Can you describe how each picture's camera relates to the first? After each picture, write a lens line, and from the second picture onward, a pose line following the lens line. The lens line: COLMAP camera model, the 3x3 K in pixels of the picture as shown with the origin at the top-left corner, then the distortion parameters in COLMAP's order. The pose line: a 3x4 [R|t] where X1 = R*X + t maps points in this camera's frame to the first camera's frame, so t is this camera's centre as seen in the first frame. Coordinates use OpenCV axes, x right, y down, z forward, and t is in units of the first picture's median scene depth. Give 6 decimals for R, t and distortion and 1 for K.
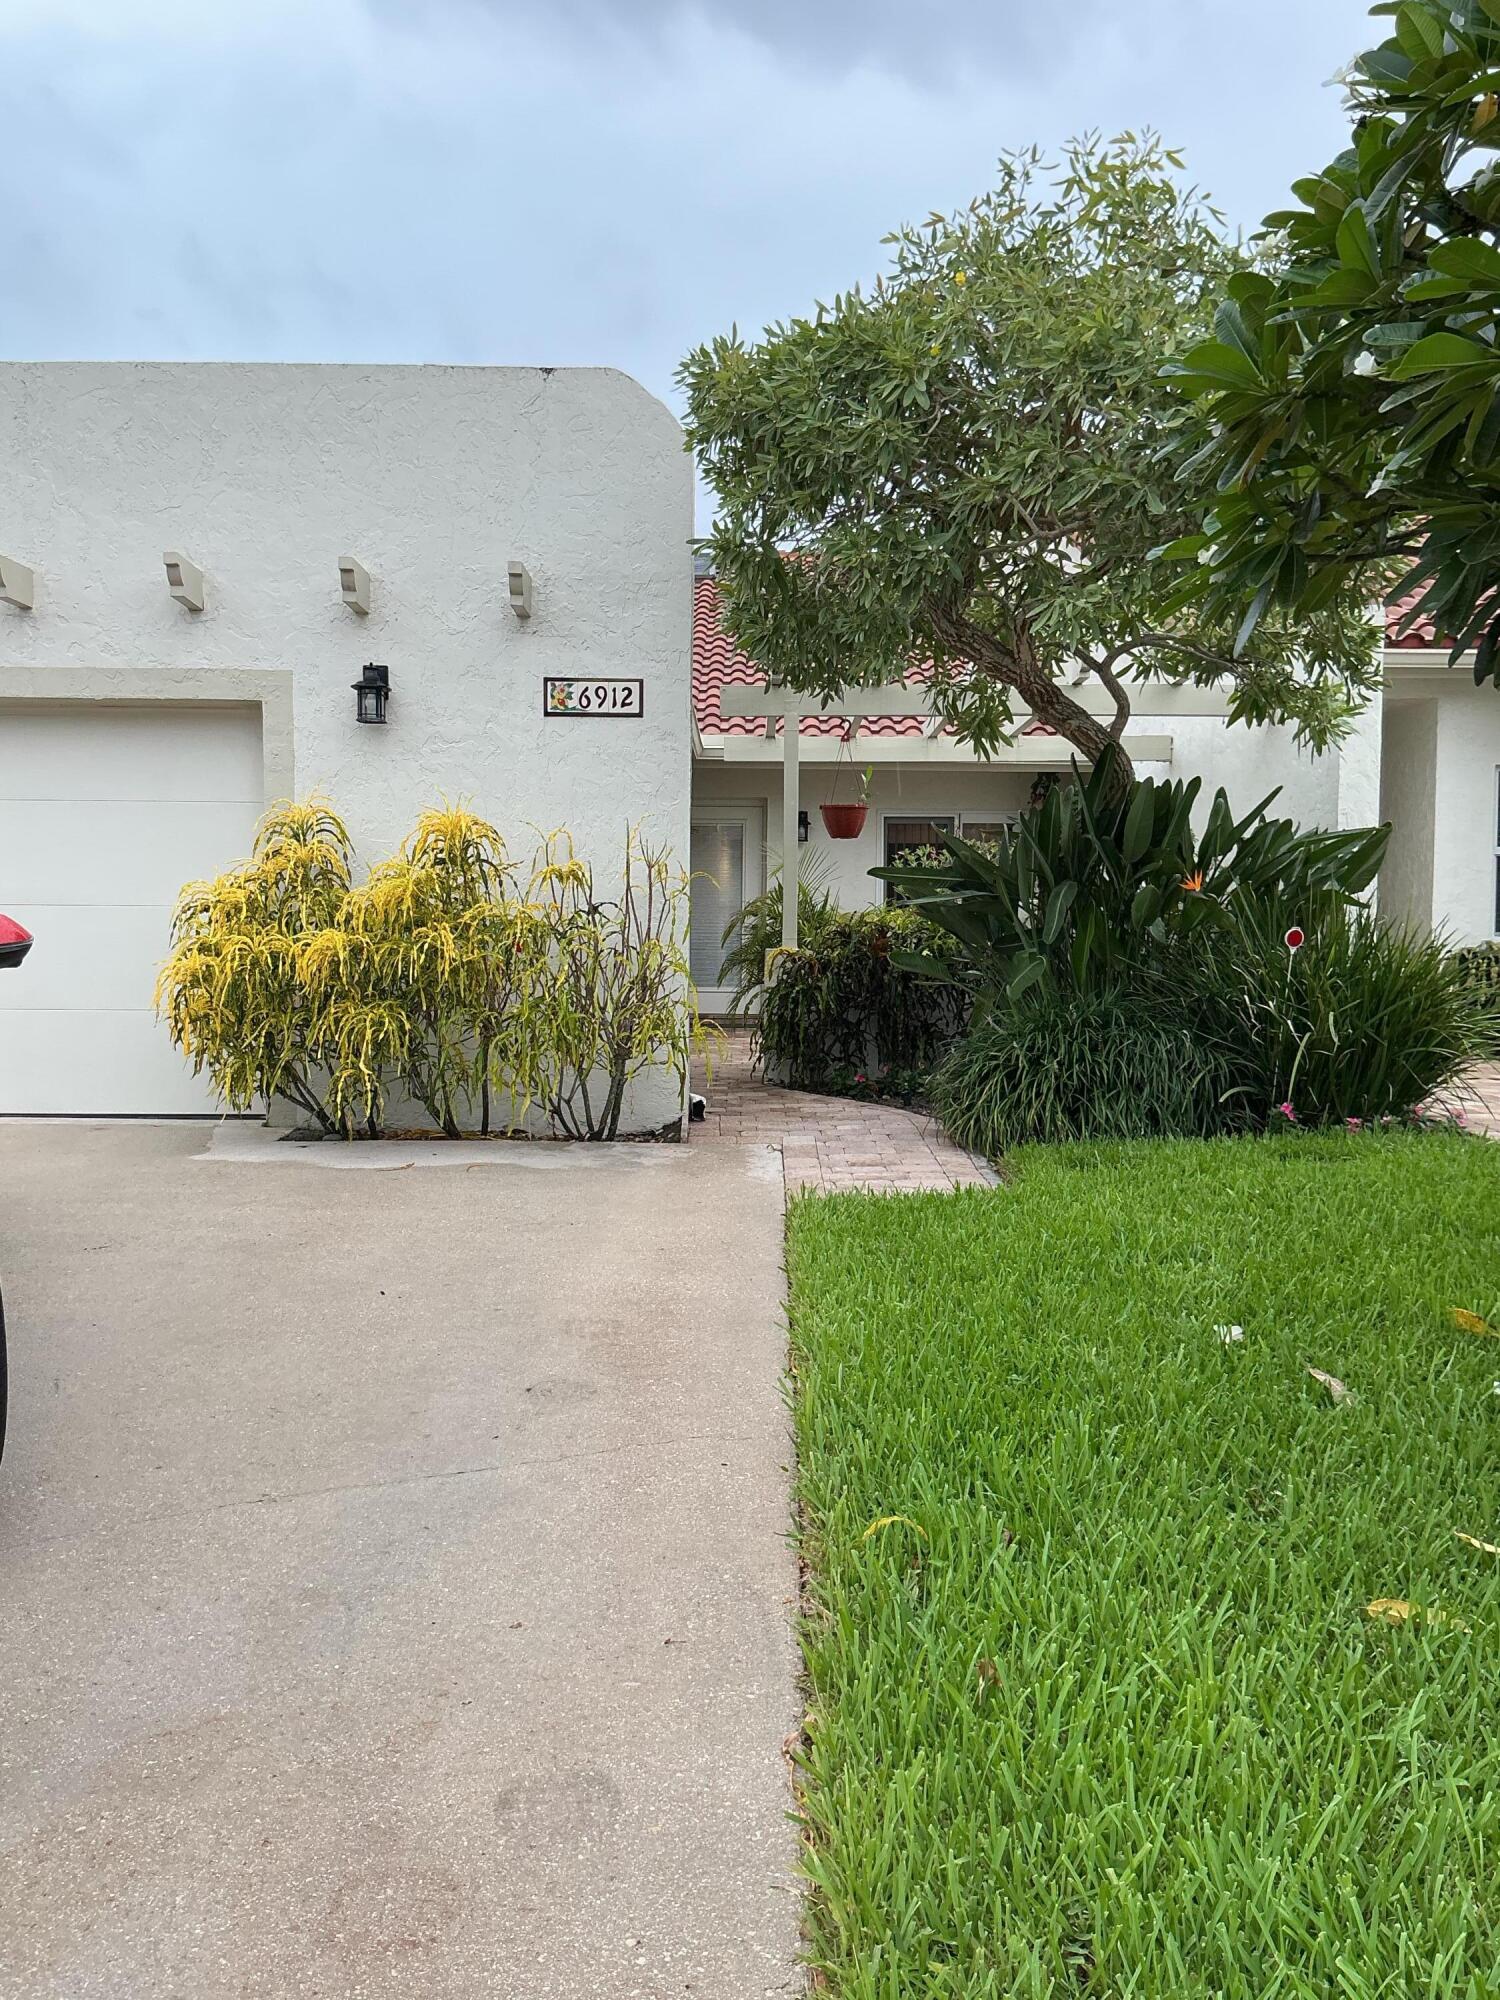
lens RADIAL K [[1664.7, 0, 750.0], [0, 1664.7, 1000.0], [0, 0, 1]] dist [0.102775, -0.152630]
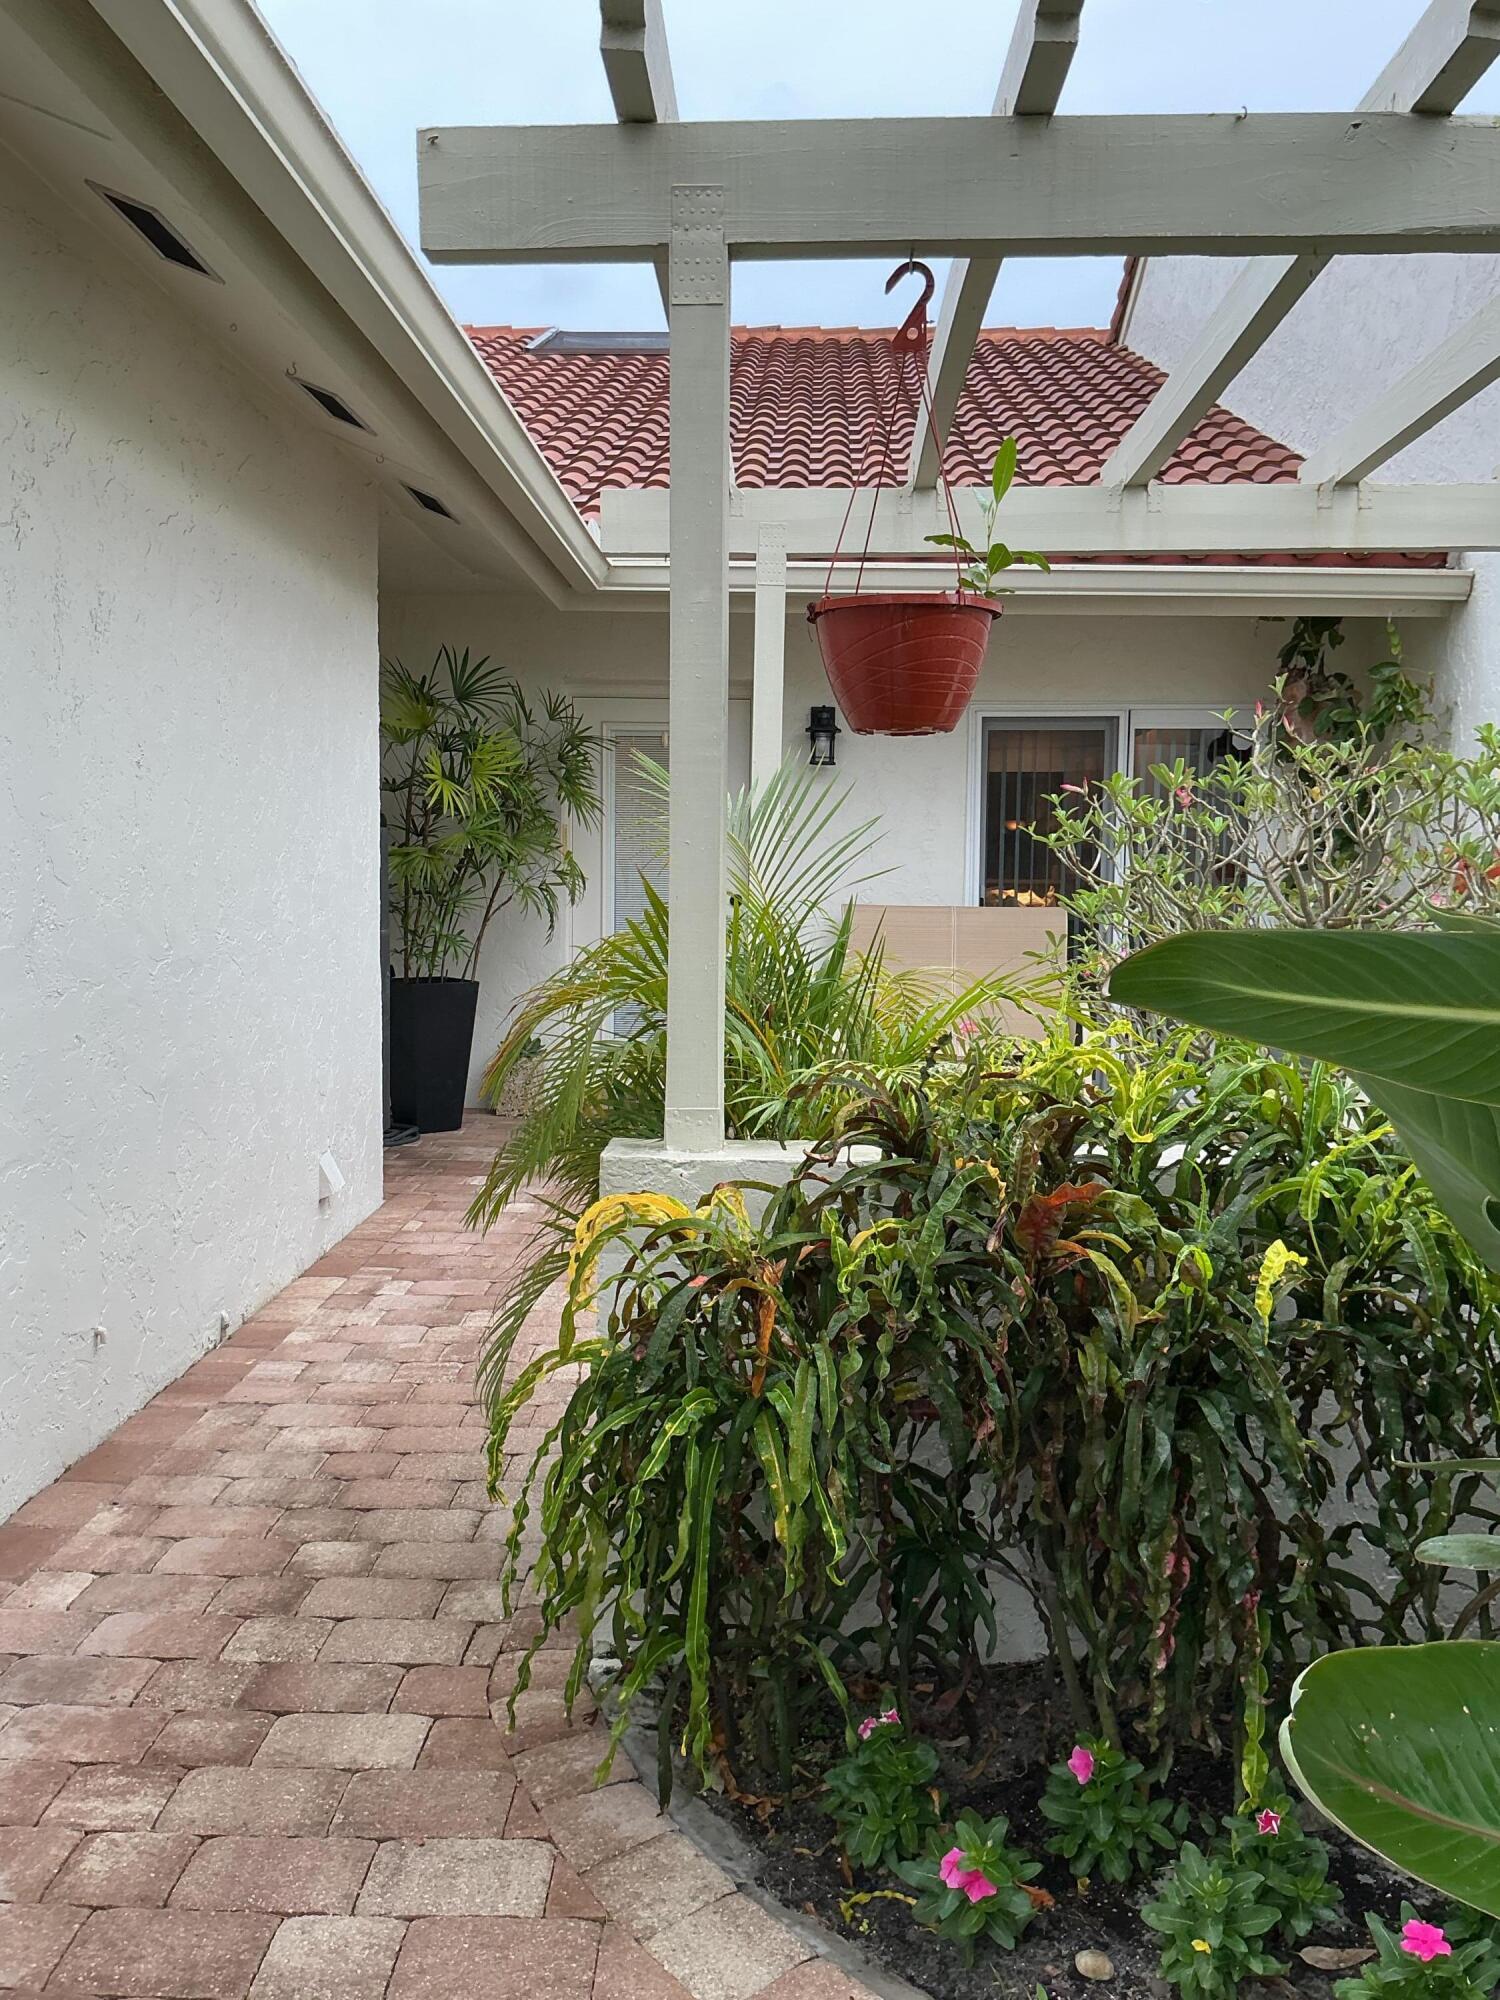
lens RADIAL K [[1664.7, 0, 750.0], [0, 1664.7, 1000.0], [0, 0, 1]] dist [0.102775, -0.152630]
pose [[0.999202, 0.000897, -0.039922, 0.041778], [0.000572, 0.999323, 0.036783, -0.061920], [0.039928, -0.036776, 0.998526, 0.707855]]
